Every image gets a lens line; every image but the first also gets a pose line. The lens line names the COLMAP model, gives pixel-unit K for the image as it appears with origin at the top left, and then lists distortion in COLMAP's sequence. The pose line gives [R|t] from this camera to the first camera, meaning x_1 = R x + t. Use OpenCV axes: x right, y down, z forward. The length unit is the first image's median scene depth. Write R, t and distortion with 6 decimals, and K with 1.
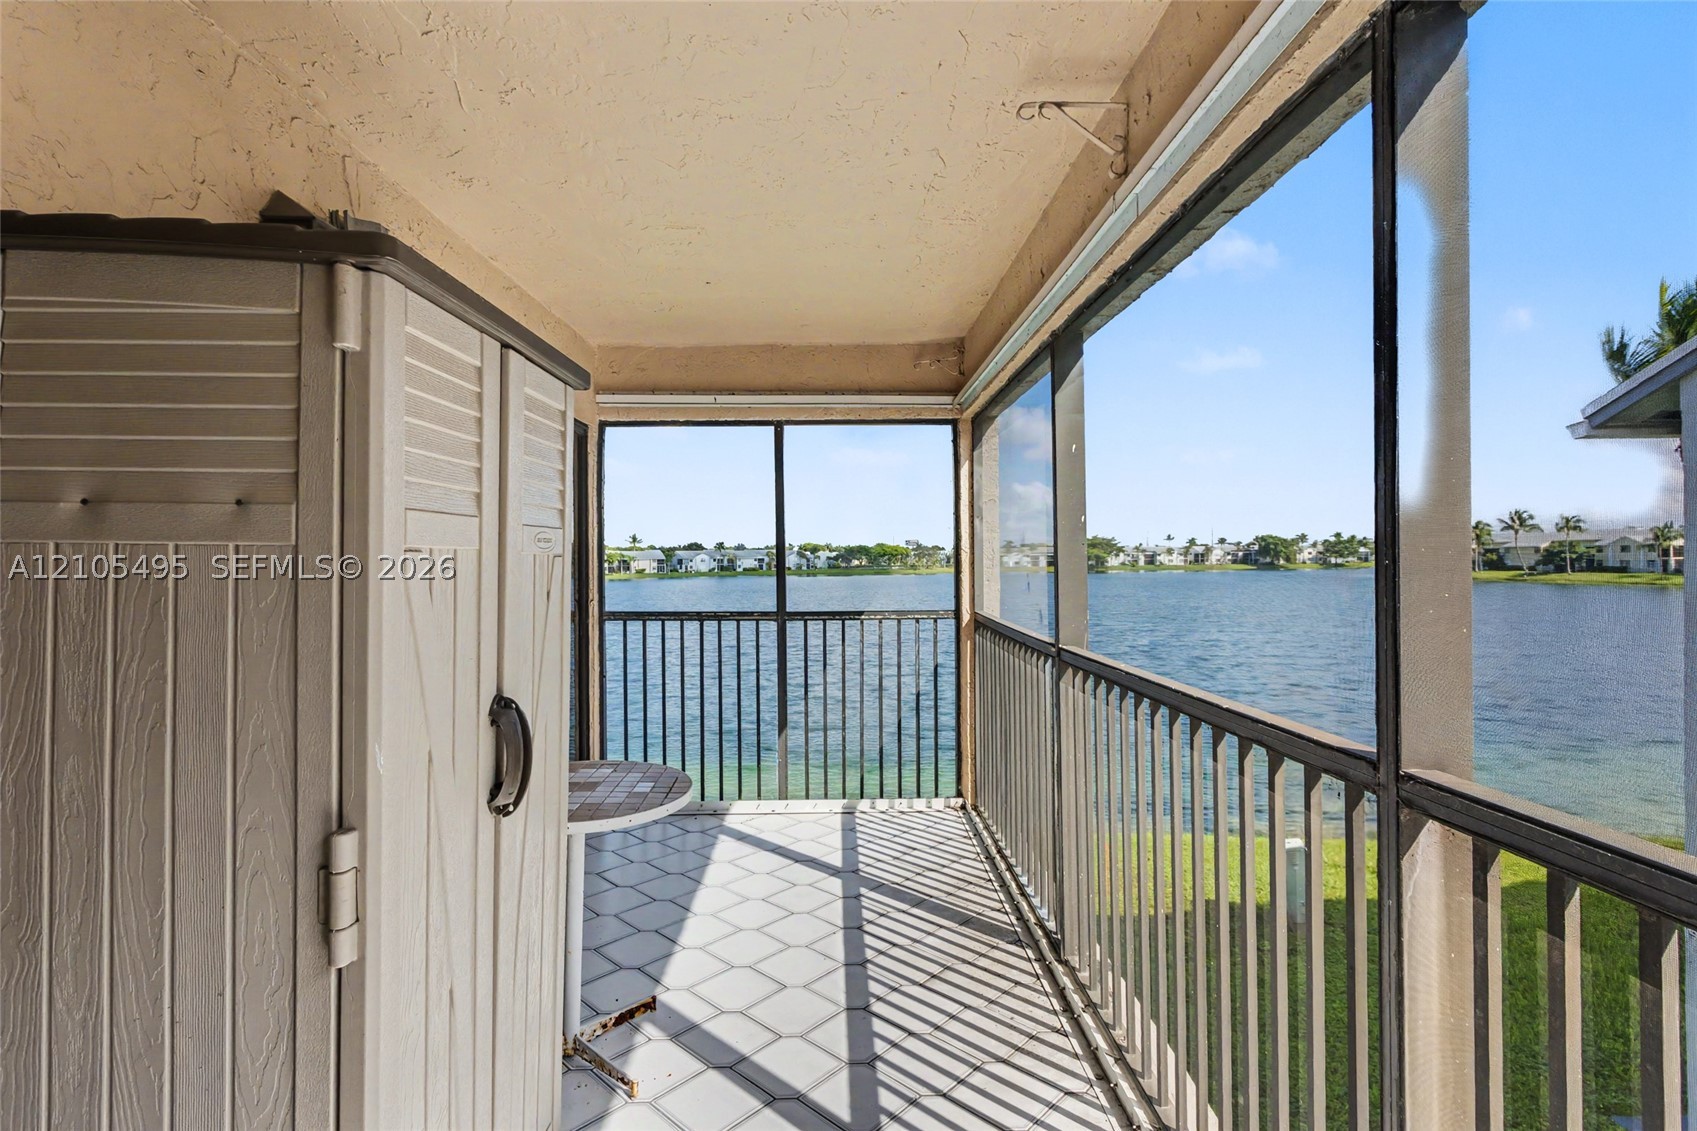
lens RADIAL K [[783.0, 0, 845.2], [0, 783.0, 559.9], [0, 0, 1]] dist [0.001491, -0.001357]
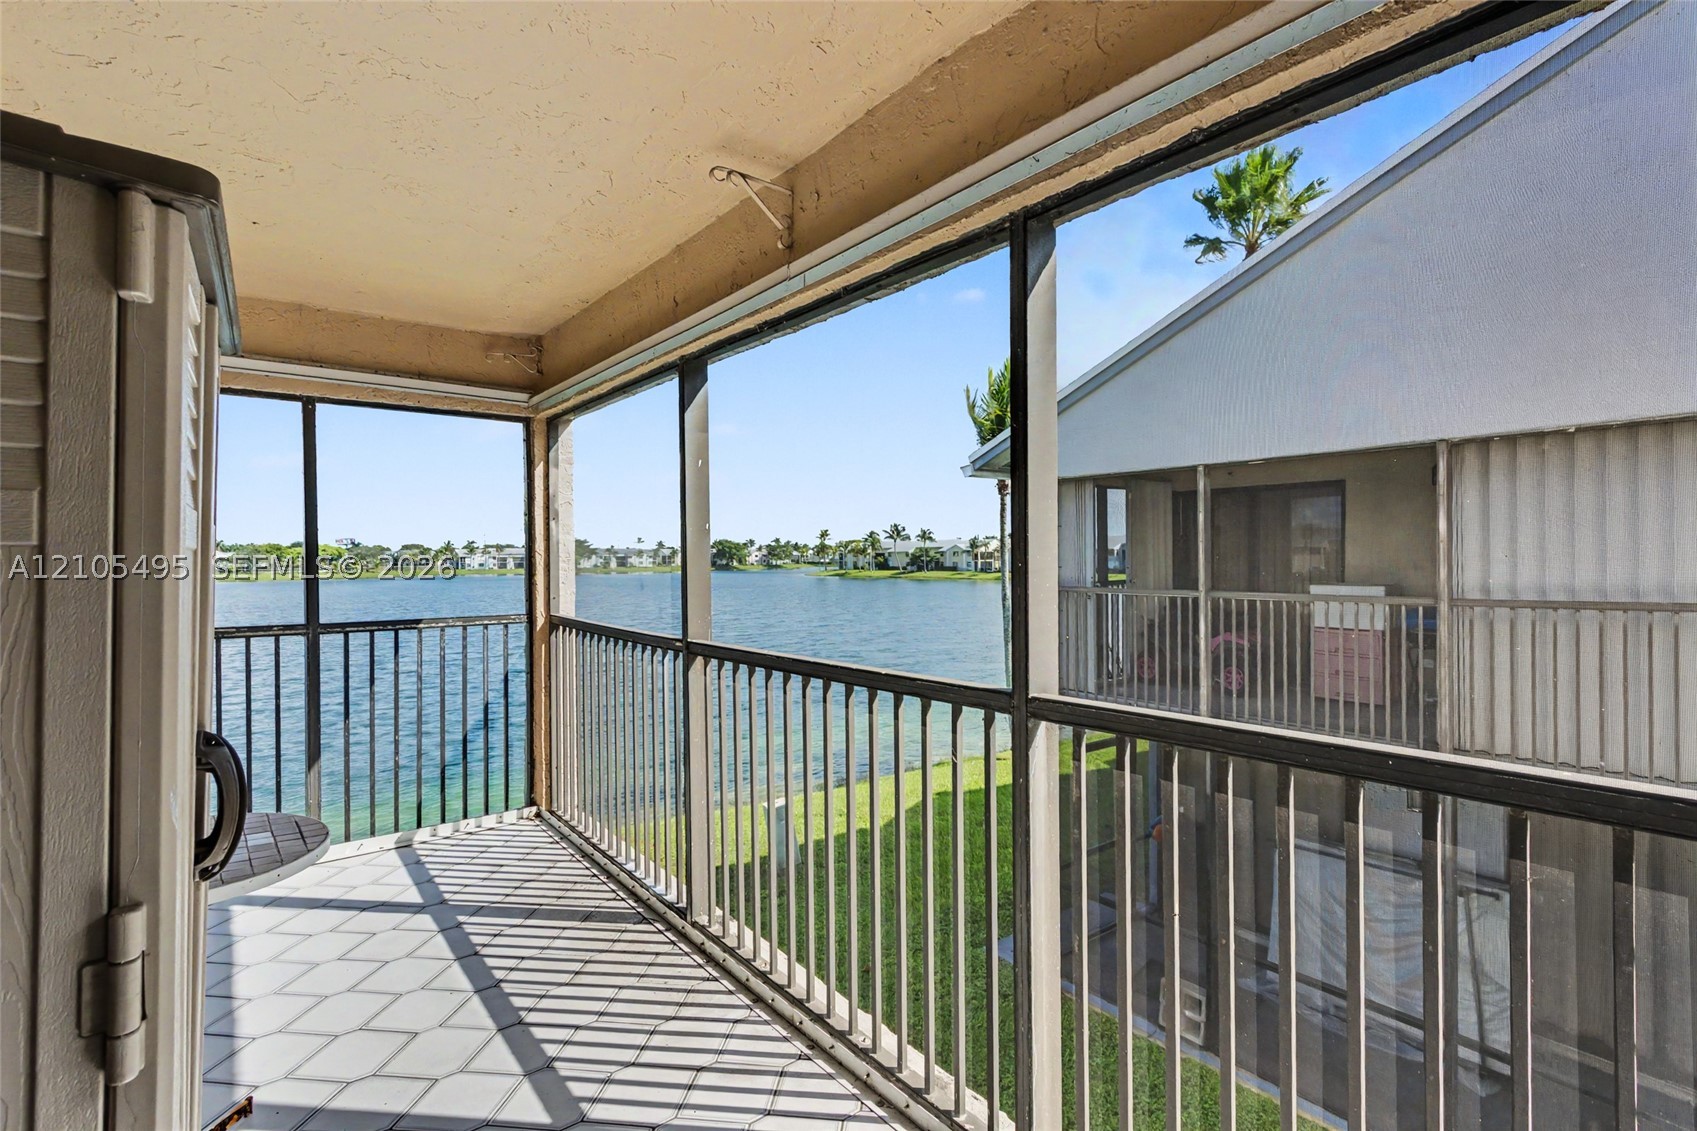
lens RADIAL K [[783.0, 0, 845.2], [0, 783.0, 559.9], [0, 0, 1]] dist [0.001491, -0.001357]
pose [[0.804817, 0.000916, 0.593522, -0.167842], [0.000417, 0.999998, -0.002110, -0.001092], [-0.593522, 0.001946, 0.804815, -0.019976]]
